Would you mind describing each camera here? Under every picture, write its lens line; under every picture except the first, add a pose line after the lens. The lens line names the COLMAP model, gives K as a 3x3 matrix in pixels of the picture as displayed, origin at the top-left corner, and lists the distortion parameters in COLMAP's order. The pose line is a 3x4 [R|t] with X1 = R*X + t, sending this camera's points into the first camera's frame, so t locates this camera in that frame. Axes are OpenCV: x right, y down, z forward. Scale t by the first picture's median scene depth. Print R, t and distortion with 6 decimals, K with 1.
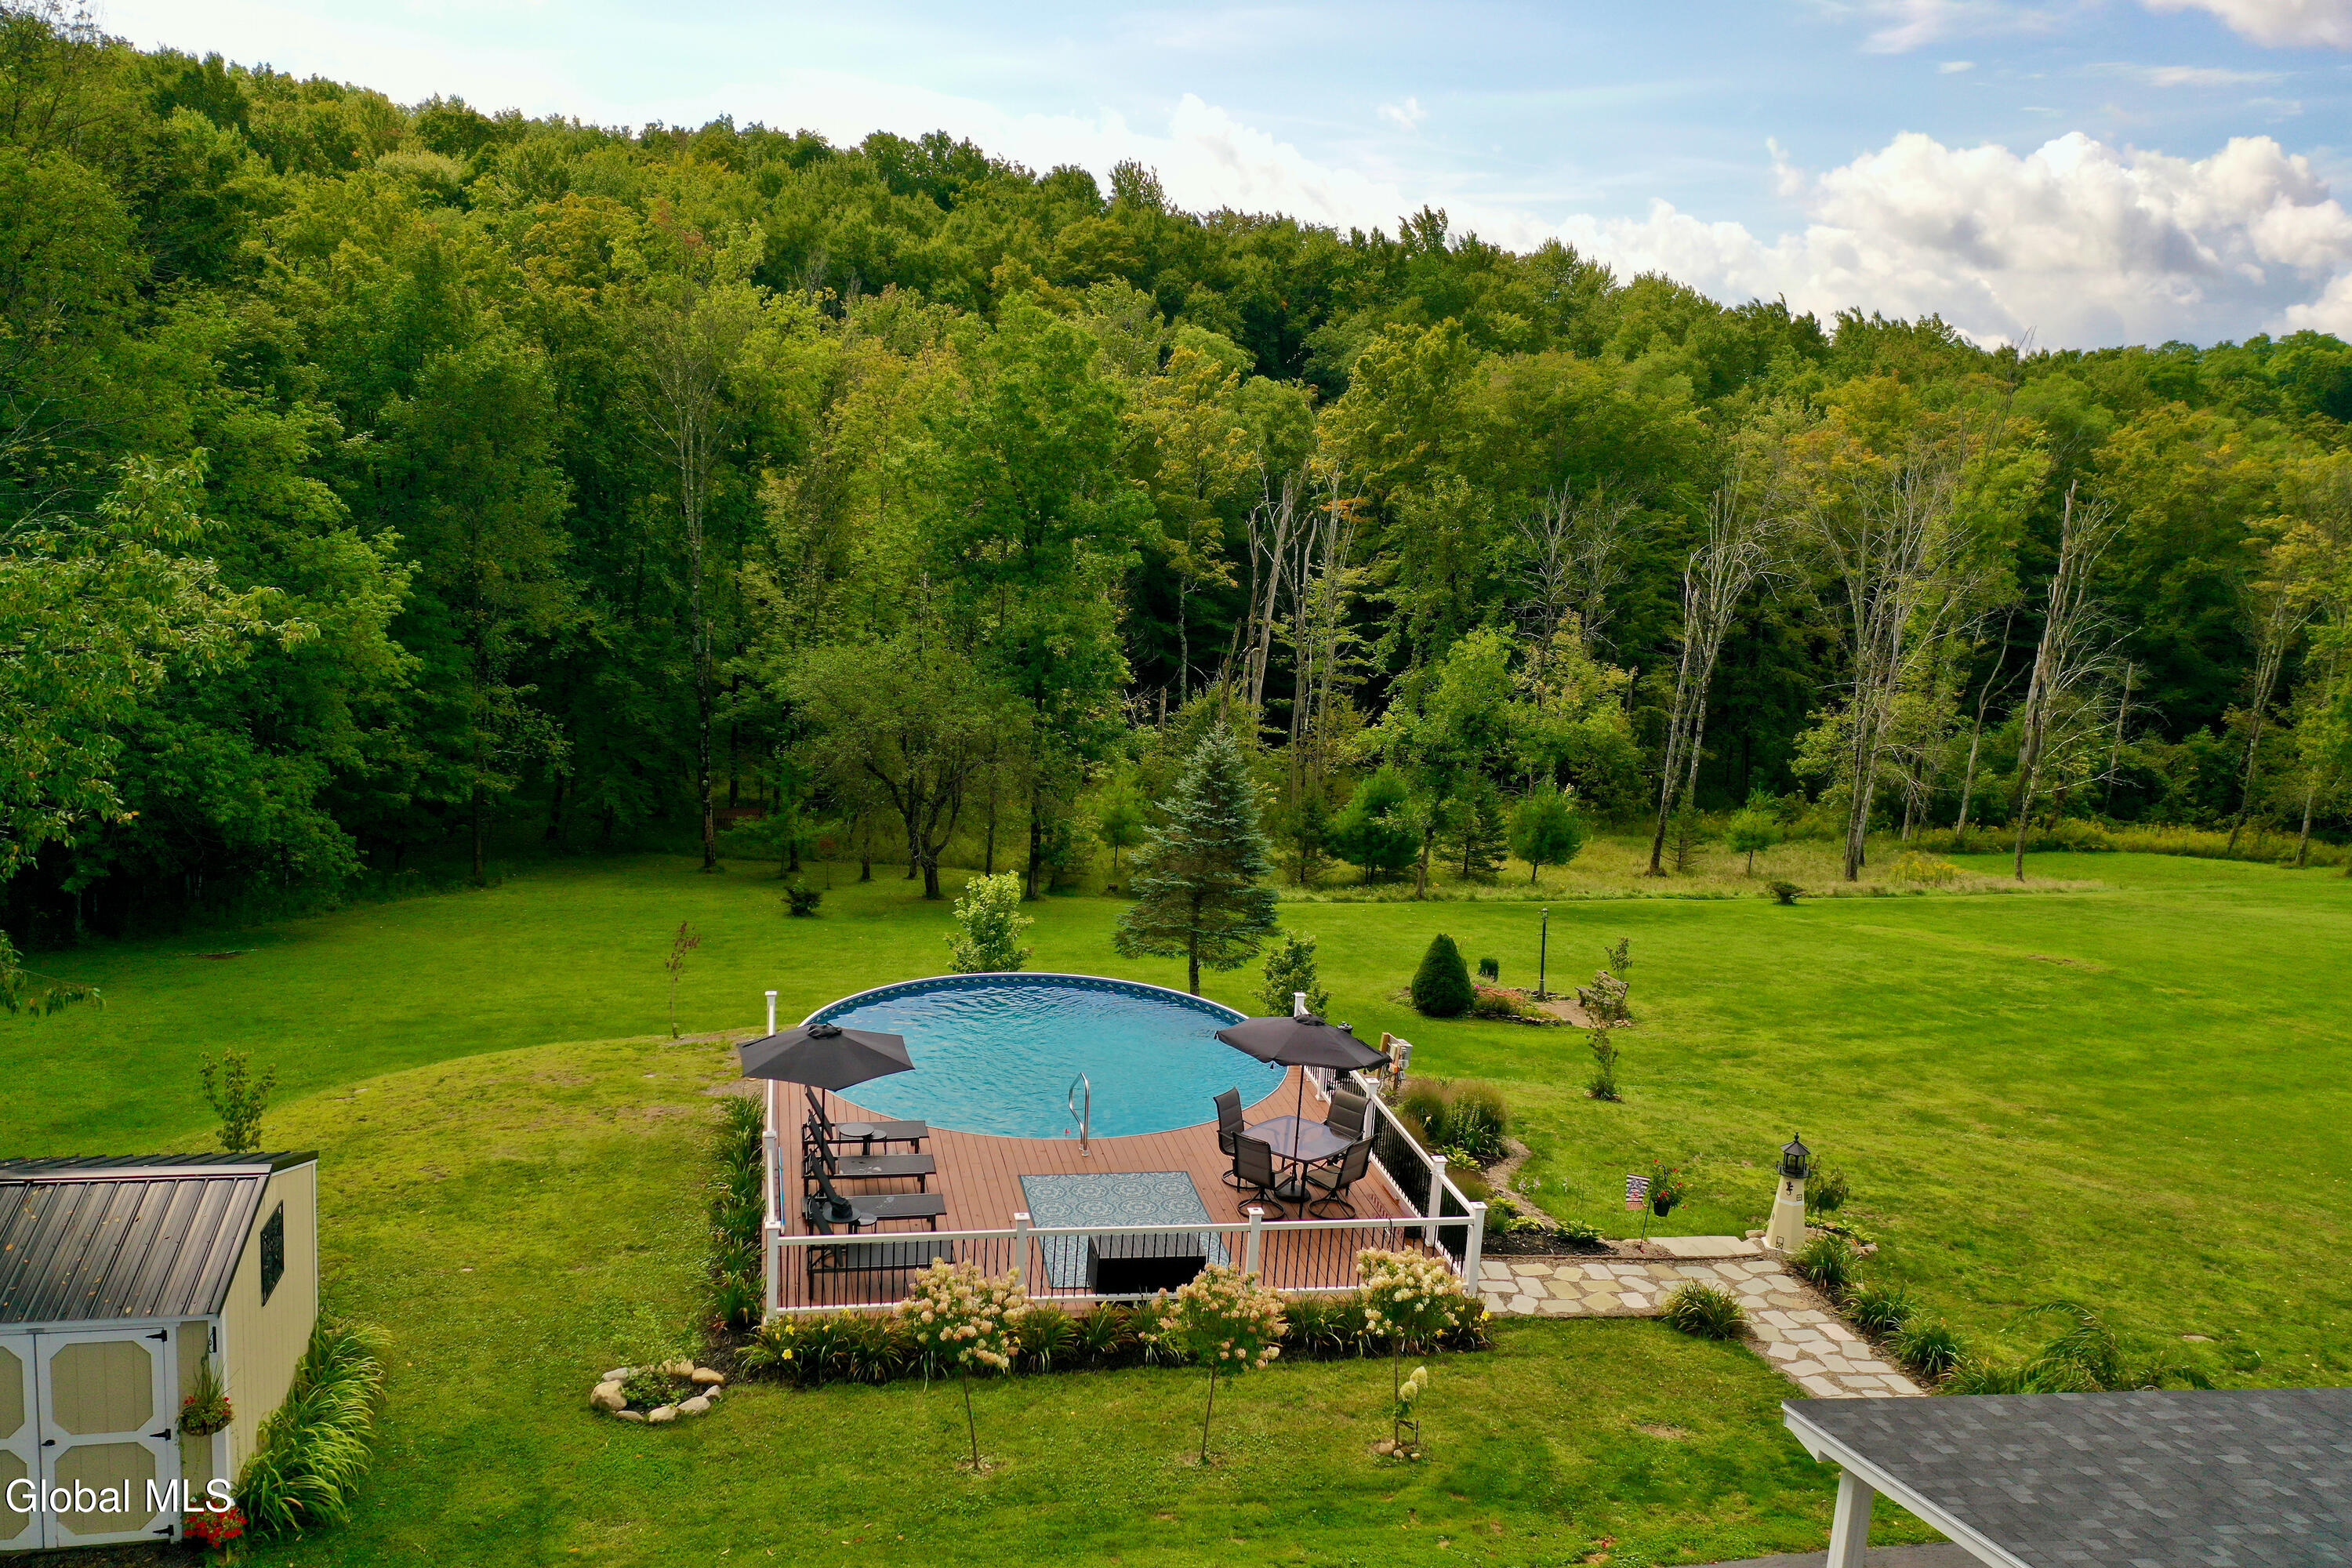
lens RADIAL K [[1861.6, 0, 1176.0], [0, 1861.6, 784.0], [0, 0, 1]] dist [0.009620, 0.005274]
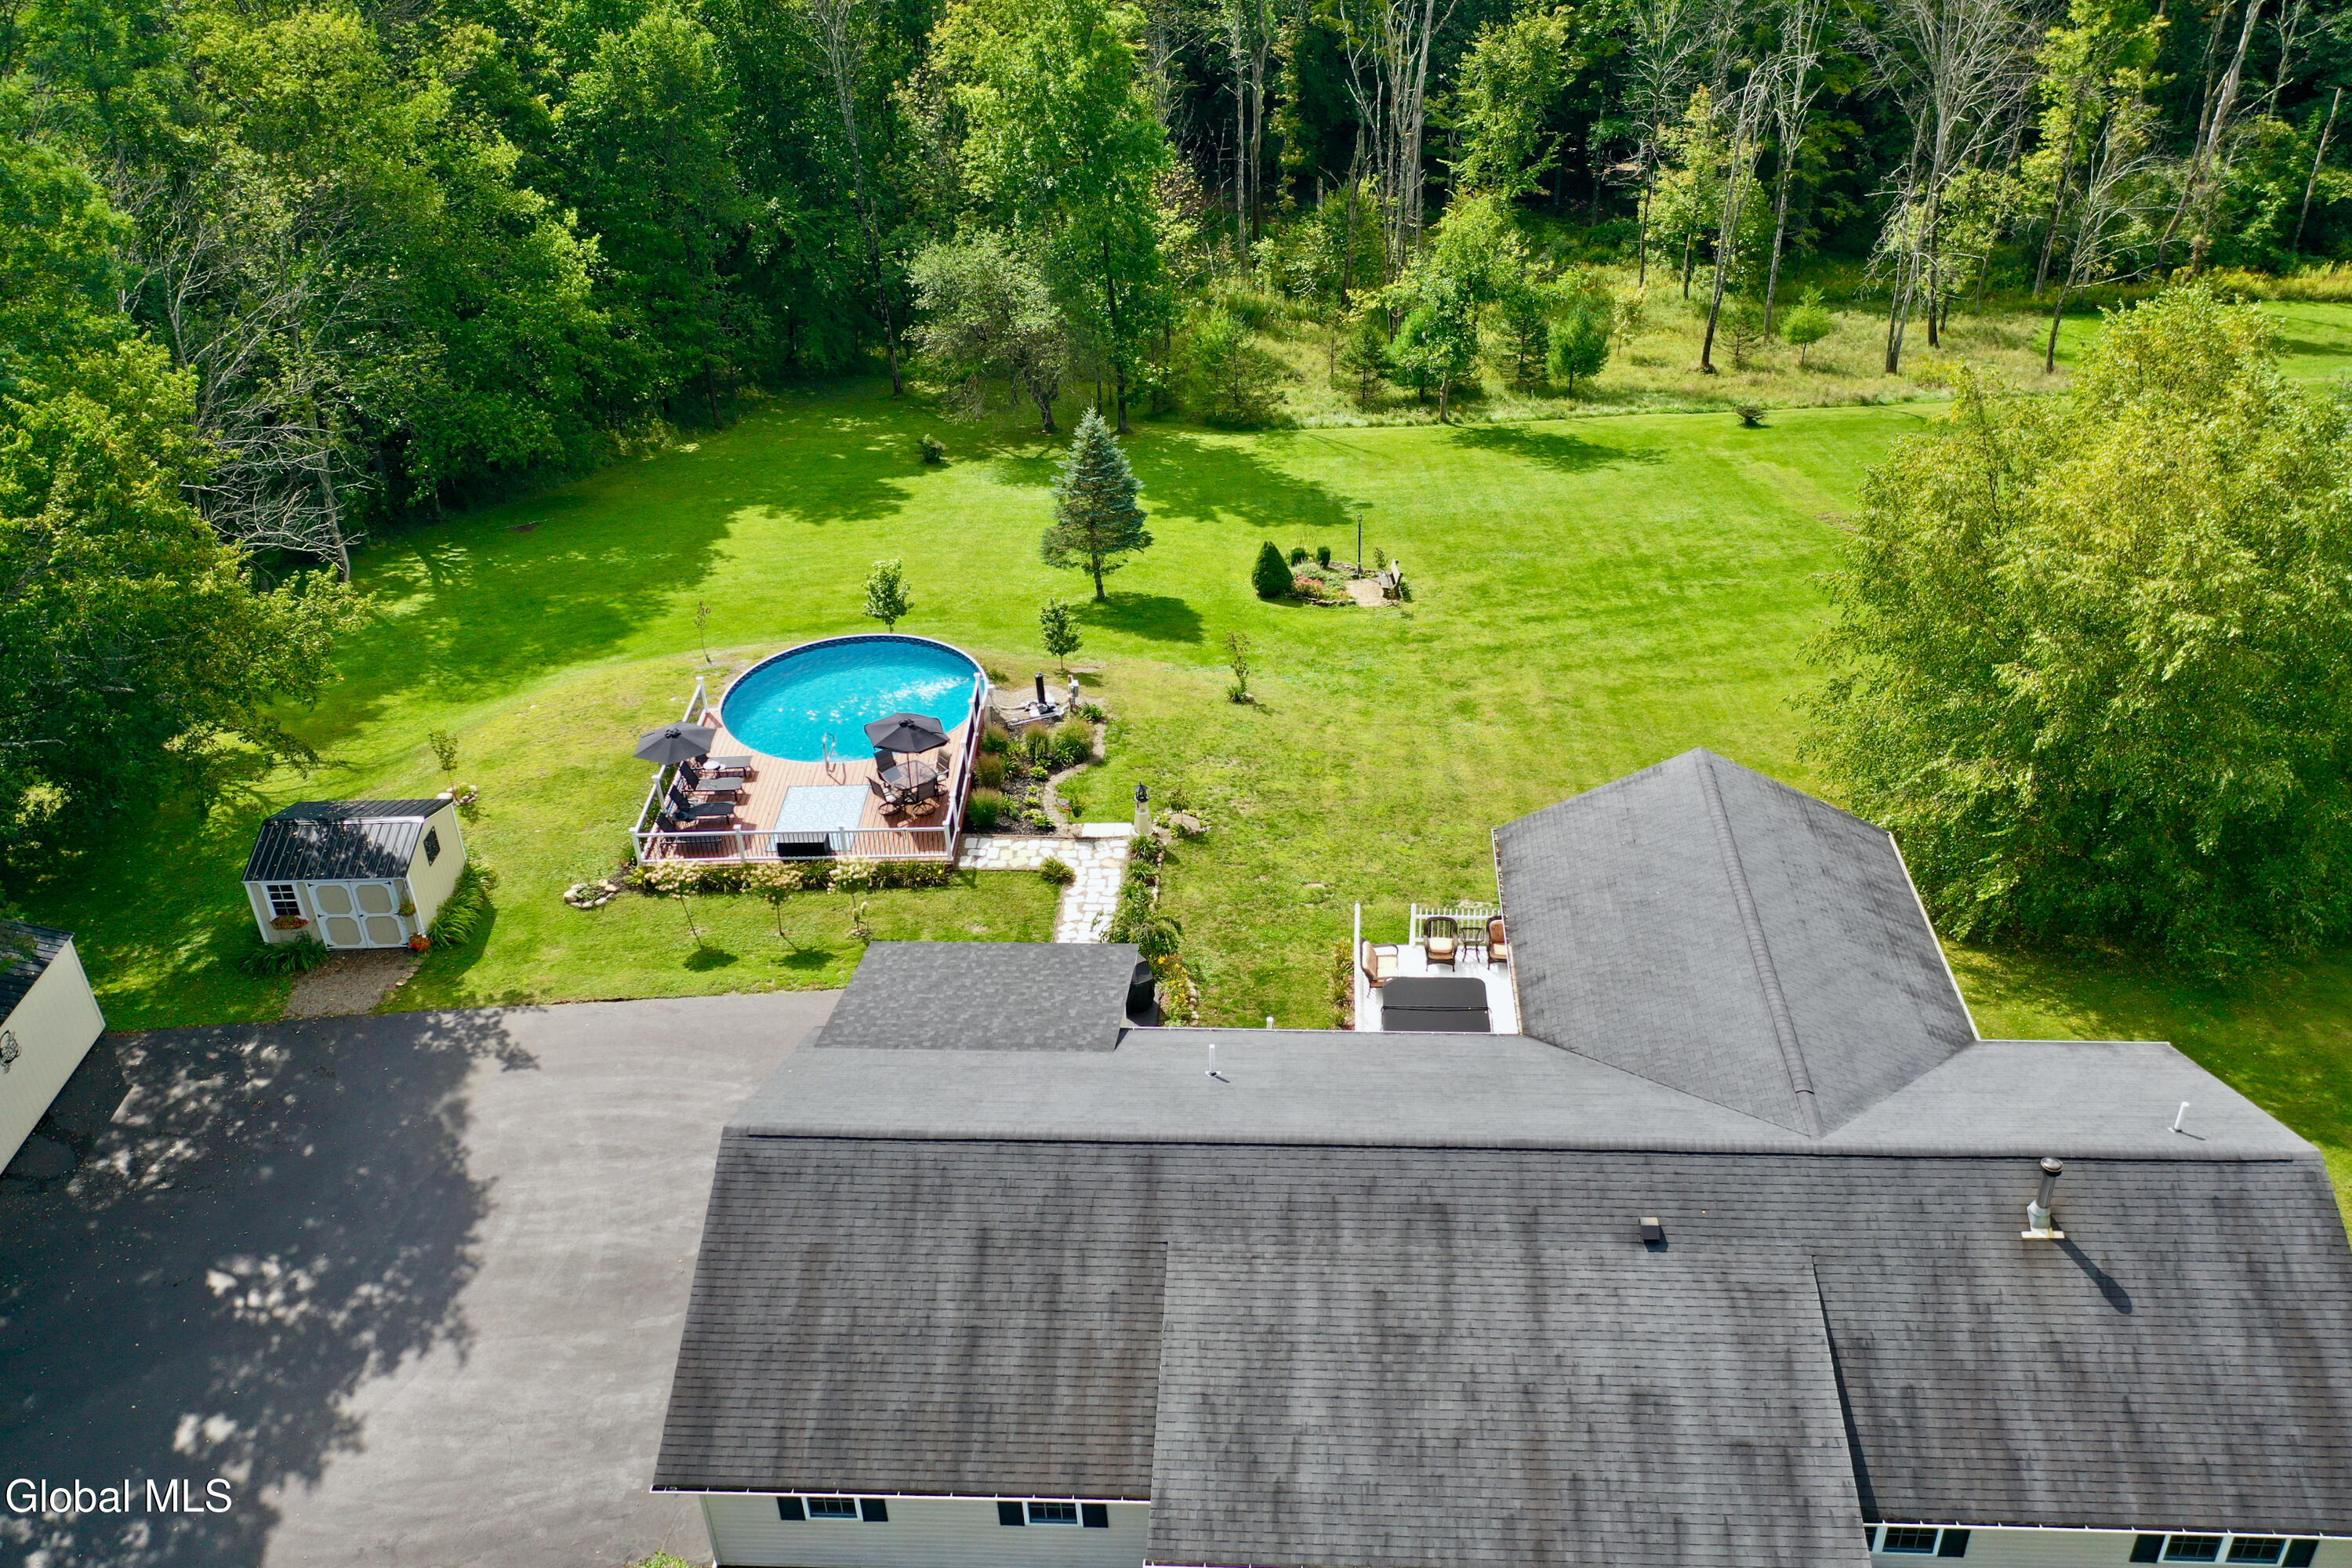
lens RADIAL K [[1958.6, 0, 1176.0], [0, 1958.6, 784.0], [0, 0, 1]] dist [-0.010249, -0.014016]
pose [[0.971300, 0.033379, -0.235502, 0.130483], [0.051671, 0.936850, 0.345894, -0.080614], [0.232176, -0.348136, 0.908238, -0.136080]]
